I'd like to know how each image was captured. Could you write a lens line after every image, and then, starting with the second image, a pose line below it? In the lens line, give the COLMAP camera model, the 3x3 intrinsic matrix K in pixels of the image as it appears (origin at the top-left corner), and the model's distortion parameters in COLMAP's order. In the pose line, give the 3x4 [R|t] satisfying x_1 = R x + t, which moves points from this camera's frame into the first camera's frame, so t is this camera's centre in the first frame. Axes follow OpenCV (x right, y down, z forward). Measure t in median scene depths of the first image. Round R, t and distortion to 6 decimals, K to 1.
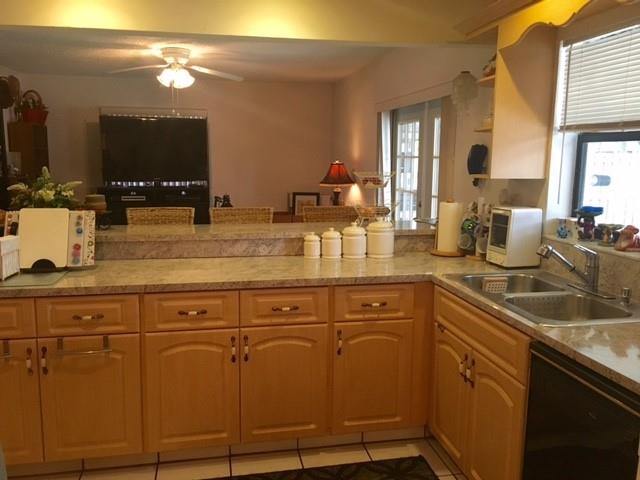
lens RADIAL K [[546.3, 0, 320.0], [0, 546.3, 240.0], [0, 0, 1]] dist [0.000933, -0.002792]
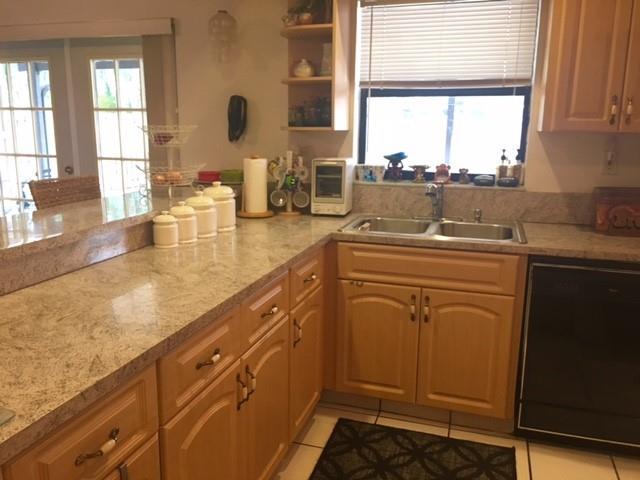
lens RADIAL K [[534.2, 0, 320.0], [0, 534.2, 240.0], [0, 0, 1]] dist [0.011512, -0.042511]
pose [[0.487205, -0.185361, 0.853389, -0.599008], [0.124325, 0.981983, 0.142315, -0.058035], [-0.864393, 0.036761, 0.501472, 0.553669]]
